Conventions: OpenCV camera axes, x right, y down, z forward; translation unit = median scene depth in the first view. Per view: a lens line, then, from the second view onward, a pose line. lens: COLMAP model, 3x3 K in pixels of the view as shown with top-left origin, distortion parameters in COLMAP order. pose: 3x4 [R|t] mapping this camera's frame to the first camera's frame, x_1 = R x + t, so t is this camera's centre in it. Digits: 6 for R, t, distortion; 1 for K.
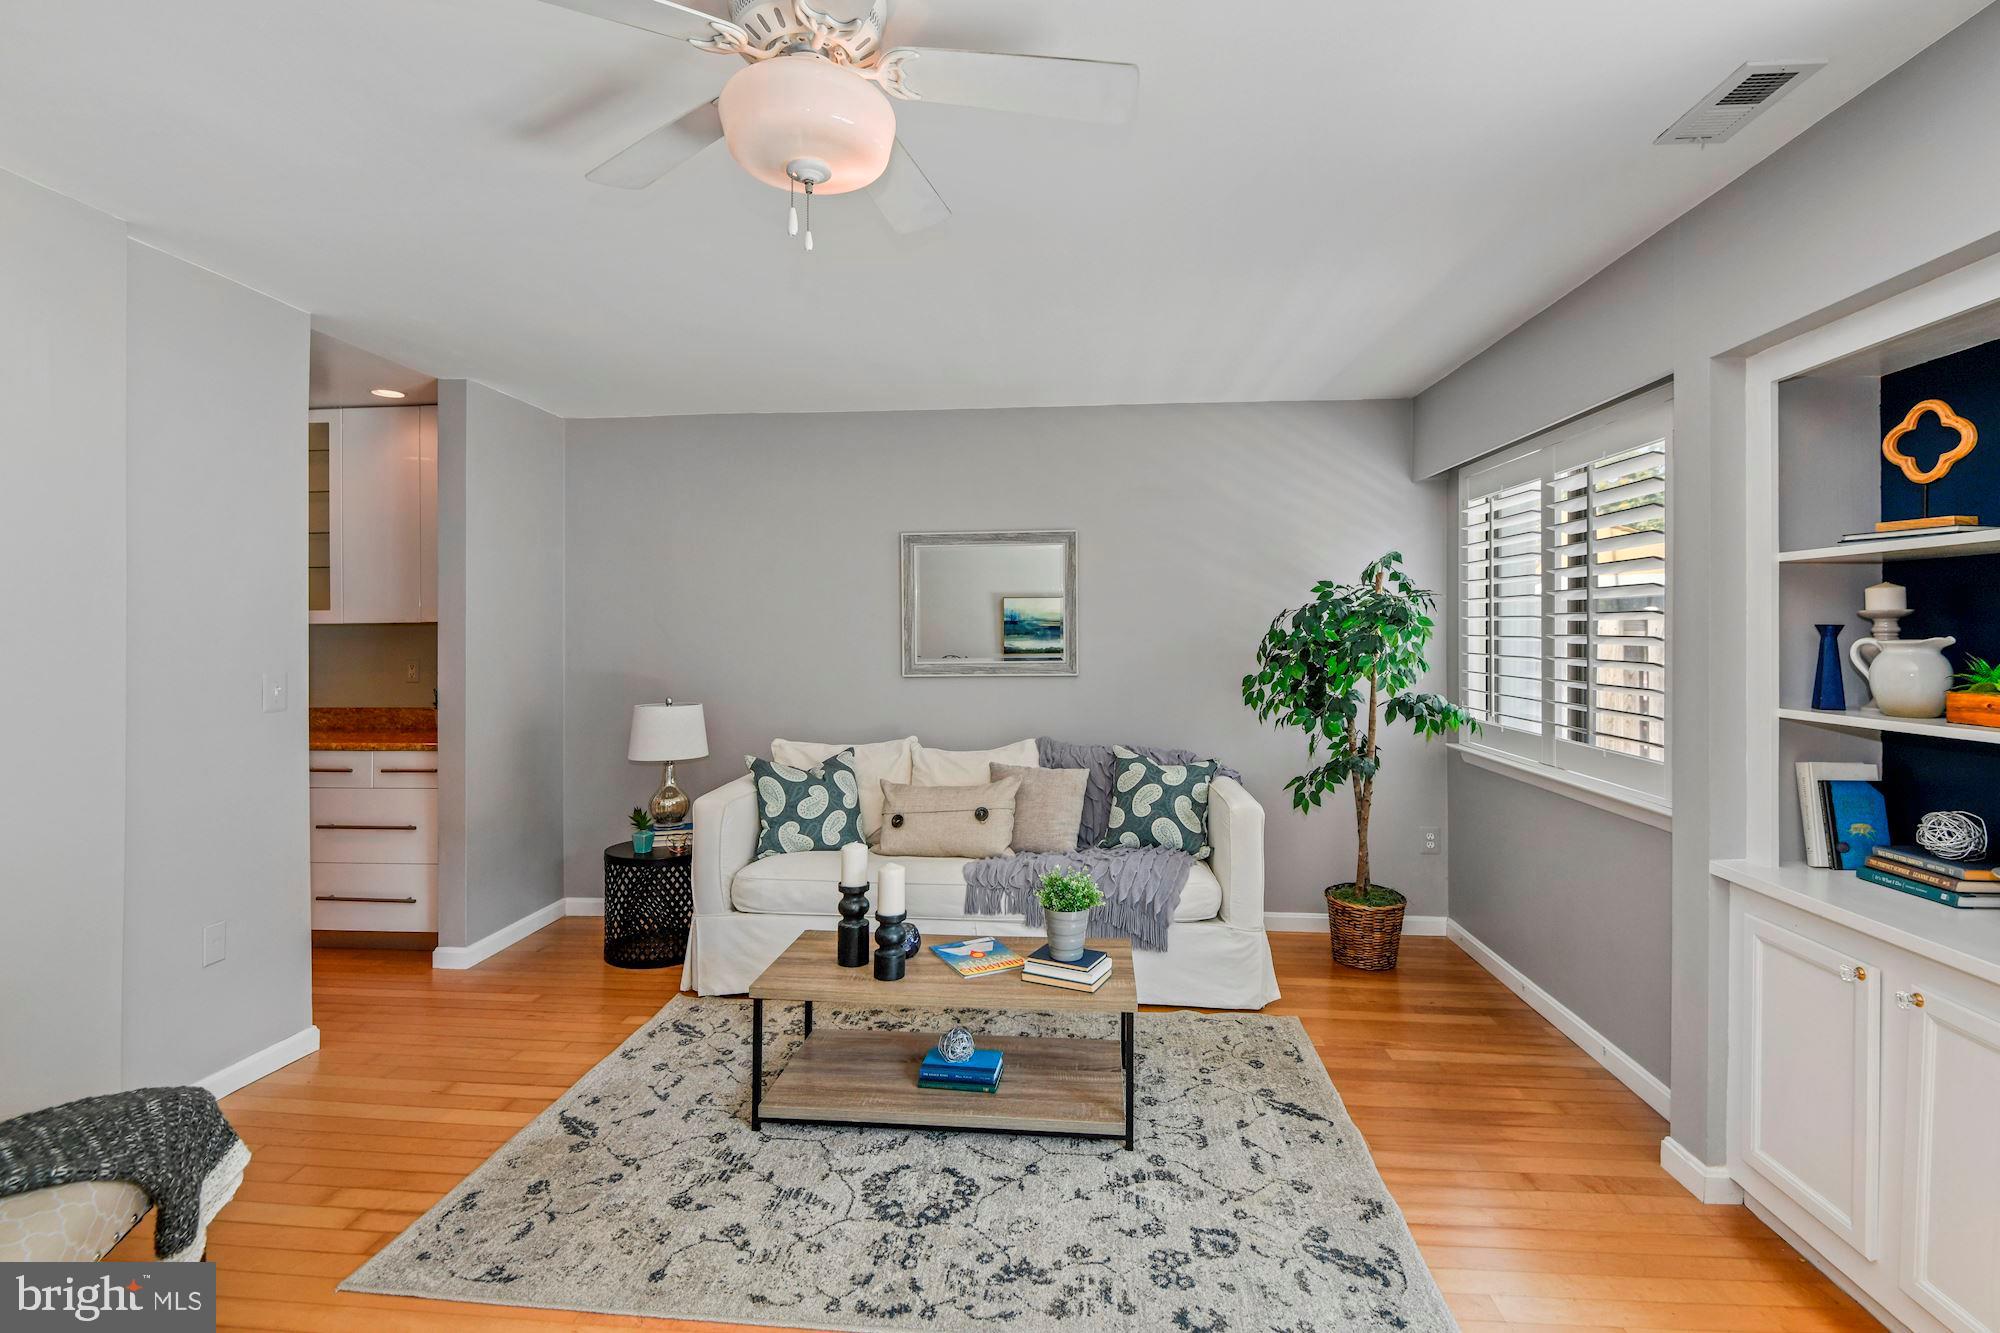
lens RADIAL K [[938.4, 0, 1020.4], [0, 938.4, 621.9], [0, 0, 1]] dist [0.015530, -0.007748]
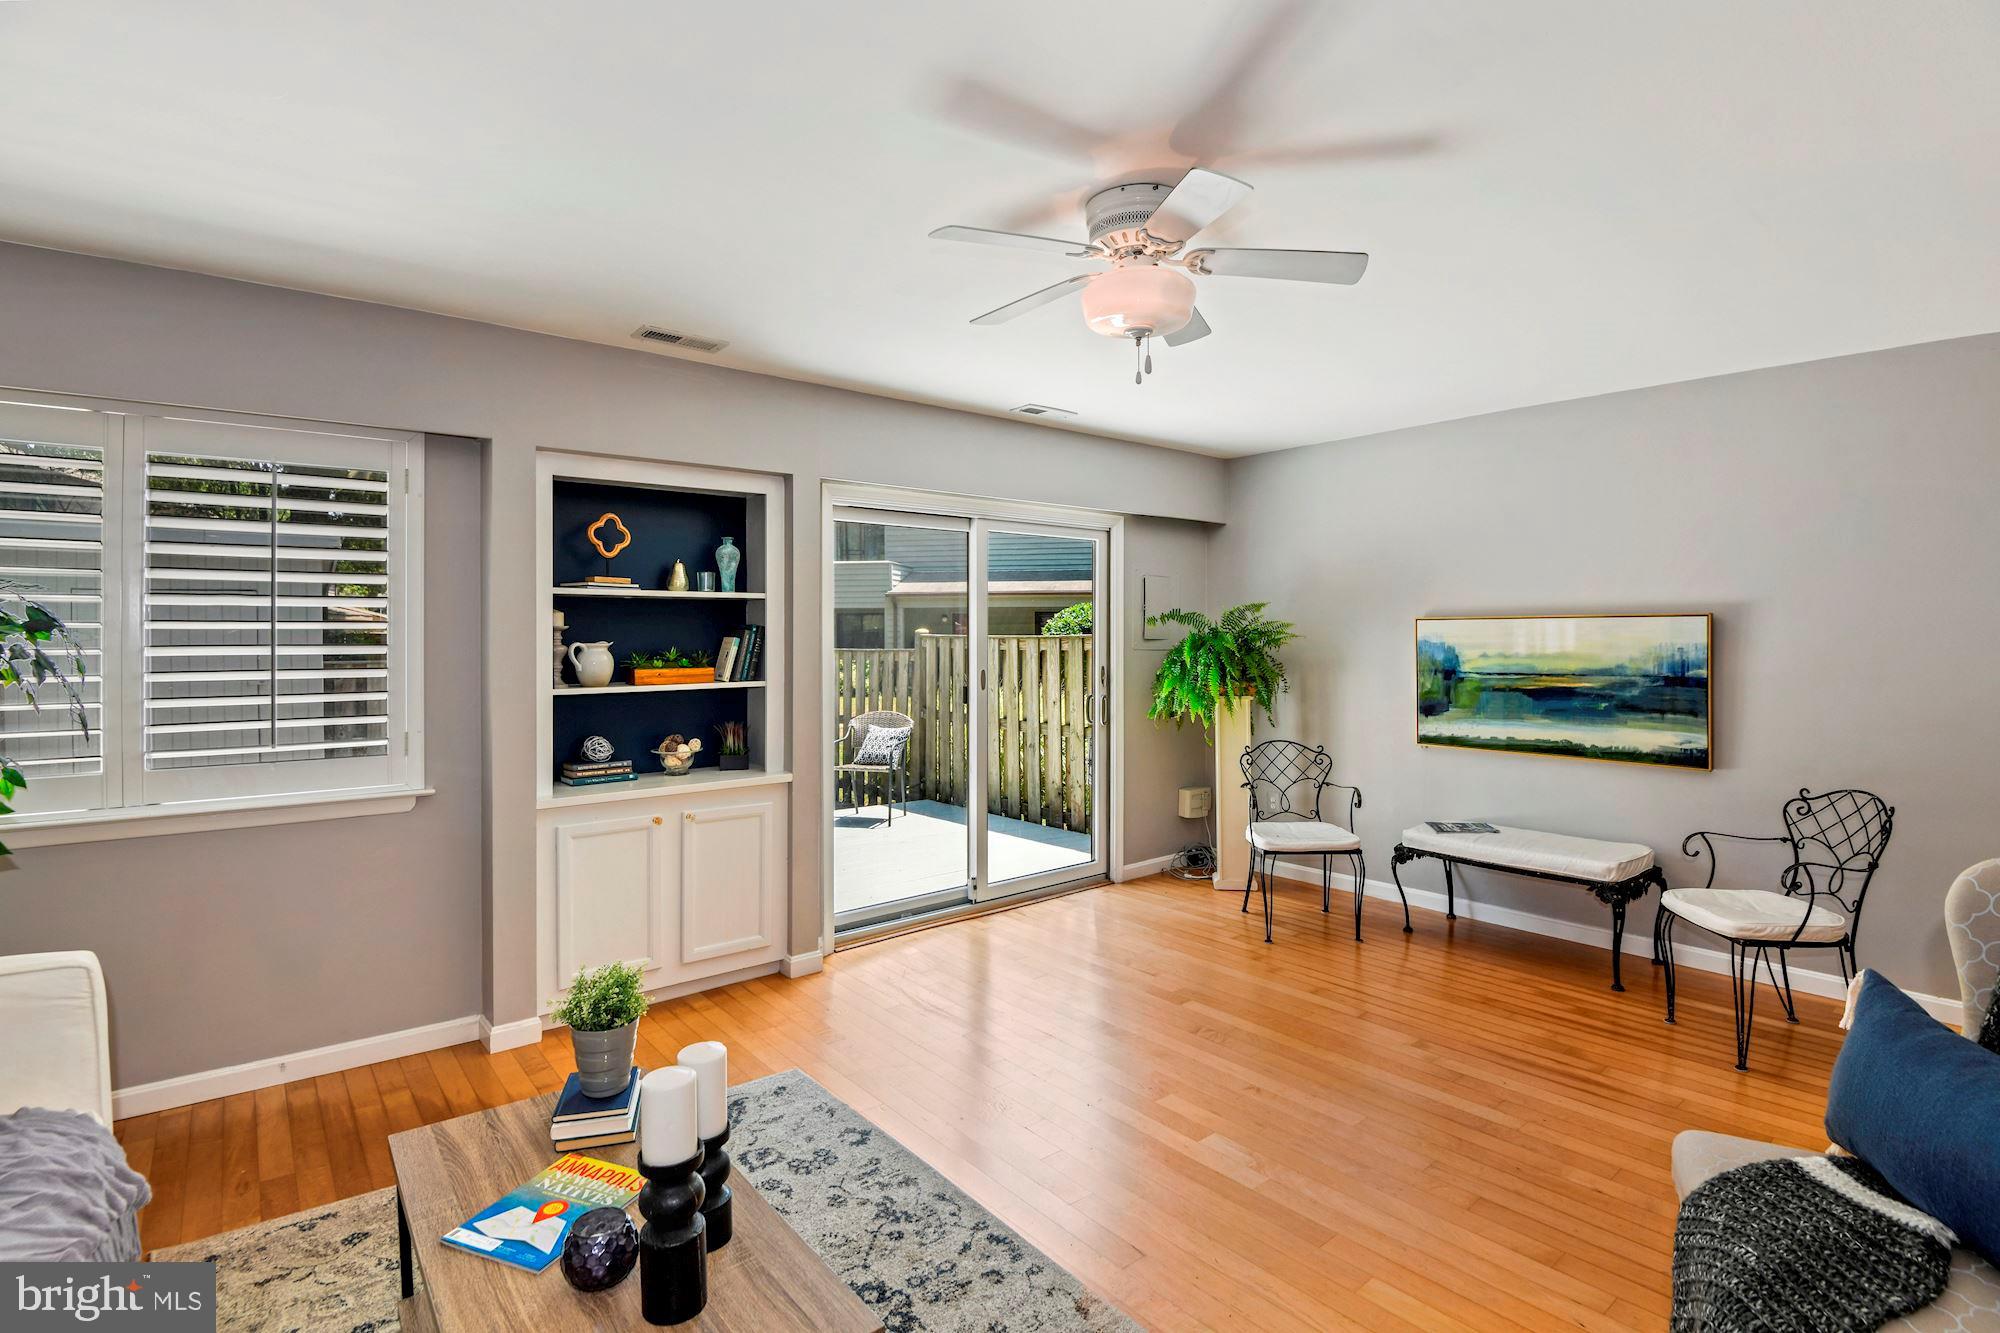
lens RADIAL K [[938.4, 0, 998.3], [0, 938.4, 652.8], [0, 0, 1]] dist [0.015530, -0.007748]
pose [[-0.666316, -0.009932, 0.745603, -0.903580], [-0.001352, 0.999926, 0.012112, 0.014638], [-0.745668, 0.007062, -0.666280, 1.636679]]
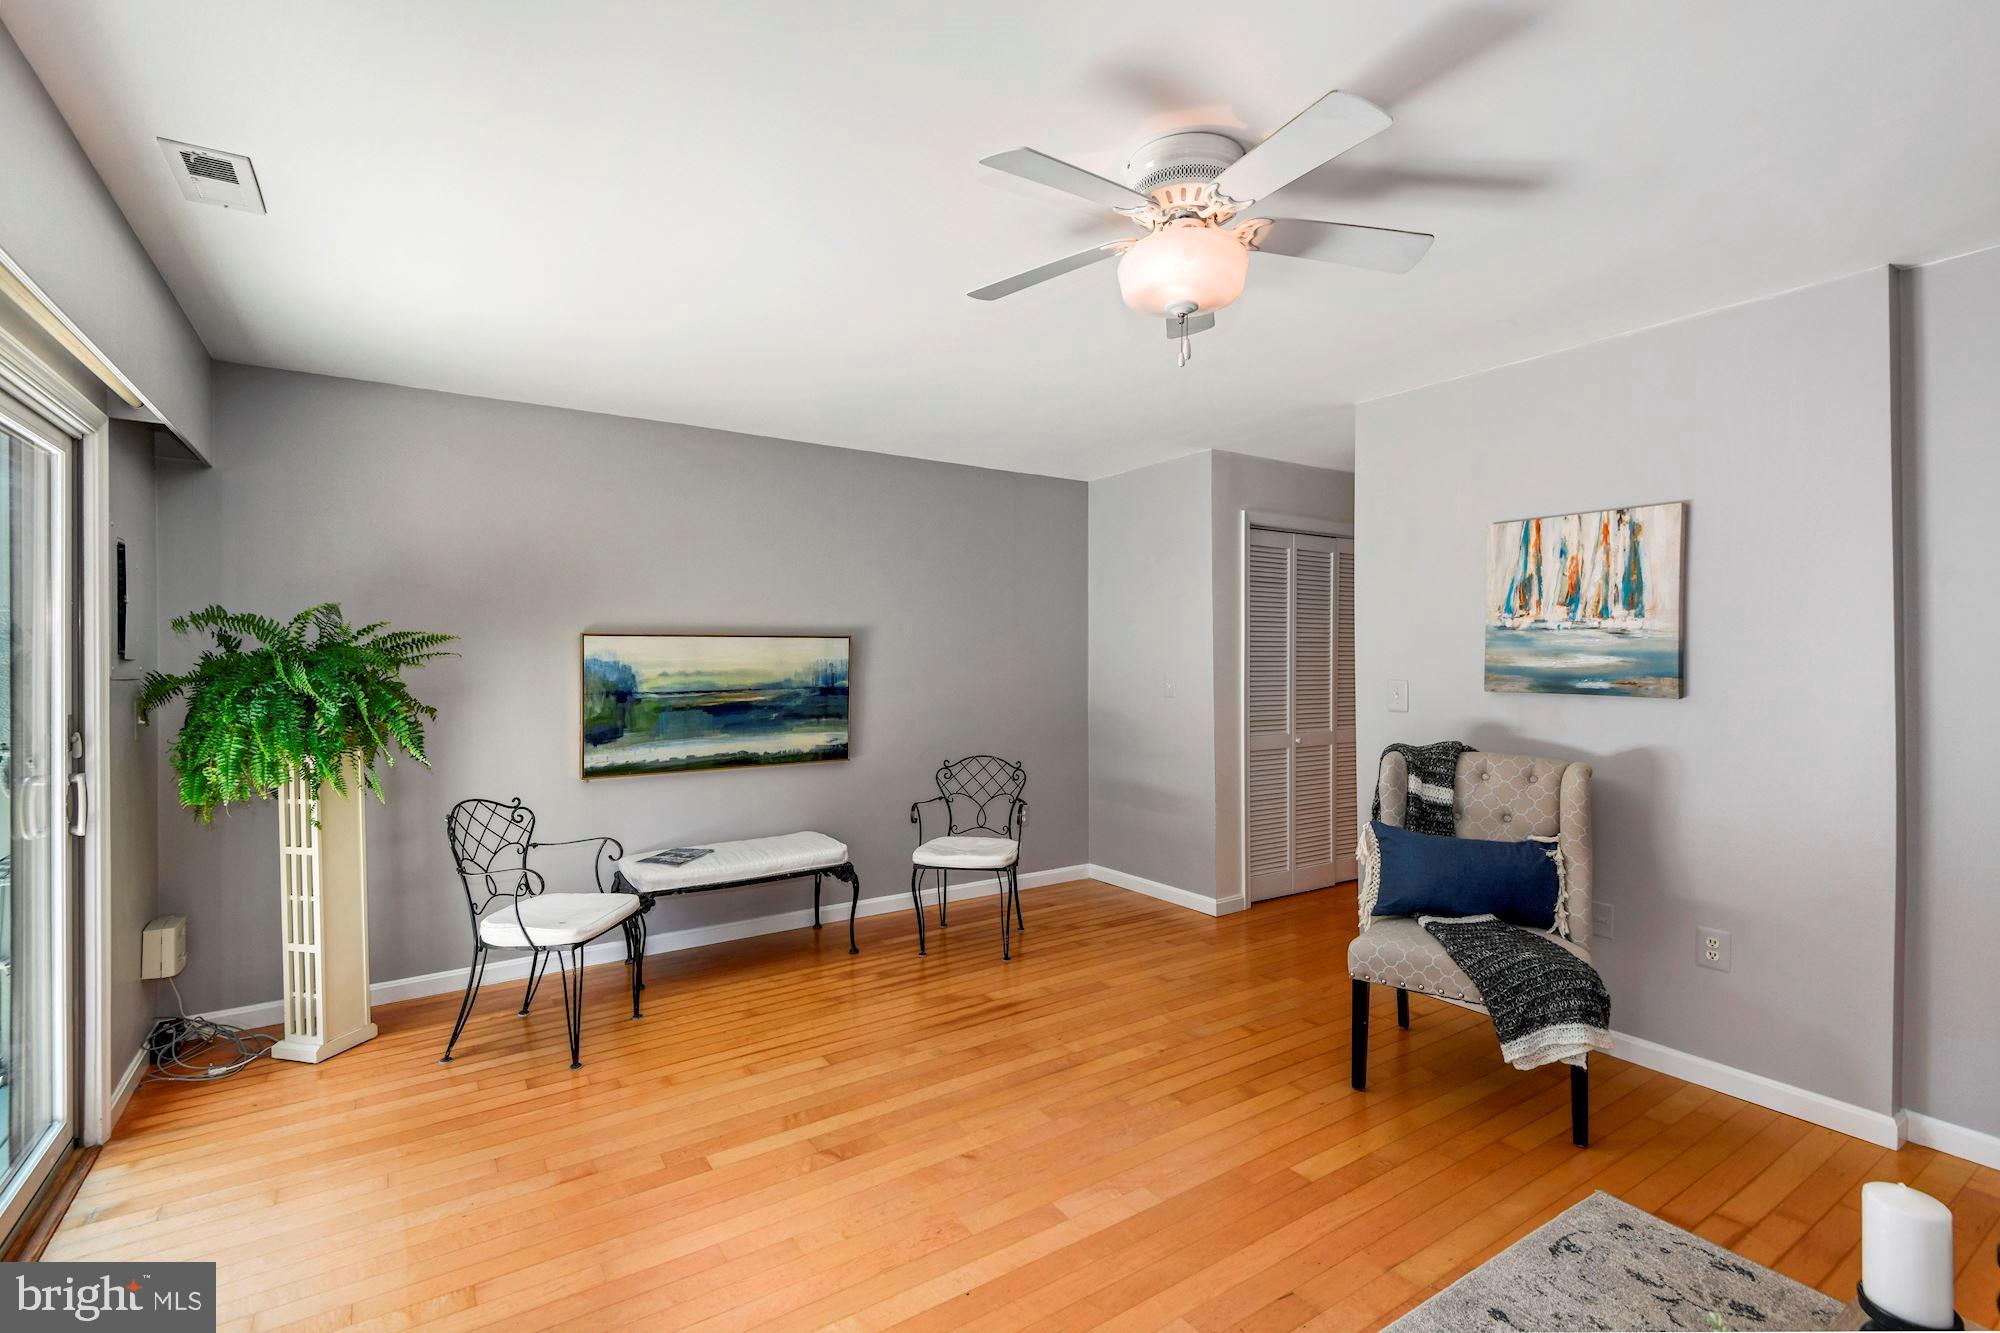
lens RADIAL K [[938.4, 0, 984.7], [0, 938.4, 662.0], [0, 0, 1]] dist [0.015530, -0.007748]
pose [[-0.810646, 0.010027, -0.585450, 0.593658], [0.008334, 0.999950, 0.005586, 0.012696], [0.585477, -0.000351, -0.810689, 1.455471]]
